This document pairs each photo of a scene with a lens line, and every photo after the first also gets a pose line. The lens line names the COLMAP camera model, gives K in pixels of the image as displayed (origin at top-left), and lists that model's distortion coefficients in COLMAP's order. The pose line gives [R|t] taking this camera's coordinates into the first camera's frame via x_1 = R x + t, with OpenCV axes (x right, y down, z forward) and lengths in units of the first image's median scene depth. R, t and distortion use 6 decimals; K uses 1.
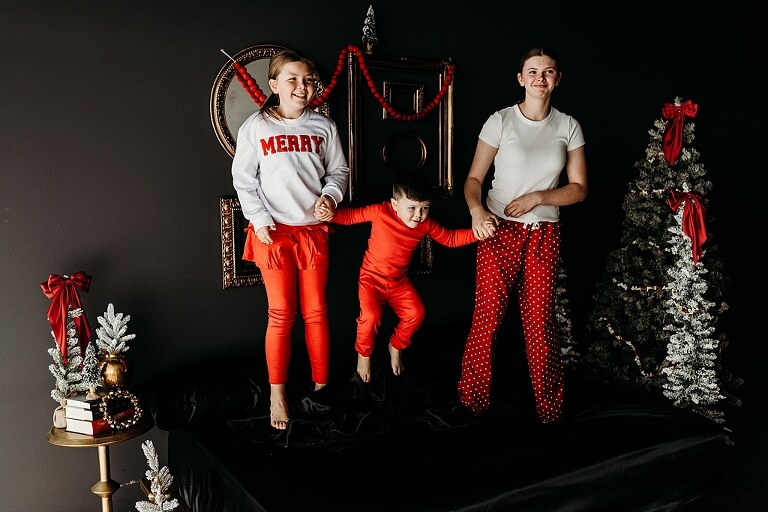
lens RADIAL K [[771.1, 0, 383.7], [0, 771.1, 257.7], [0, 0, 1]] dist [0.007112, -0.034865]
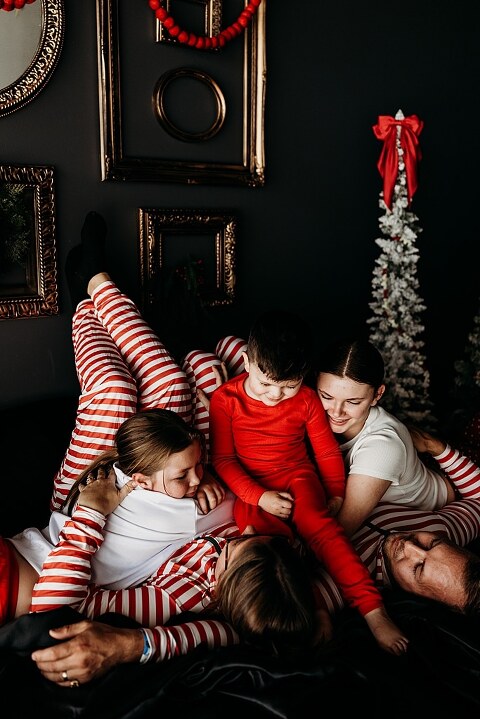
lens RADIAL K [[721.9, 0, 239.0], [0, 721.9, 359.1], [0, 0, 1]] dist [0.007112, -0.034865]
pose [[0.988215, -0.015820, 0.152252, -0.027101], [0.002901, 0.996402, 0.084705, 0.016389], [-0.153044, -0.083265, 0.984705, 0.441760]]
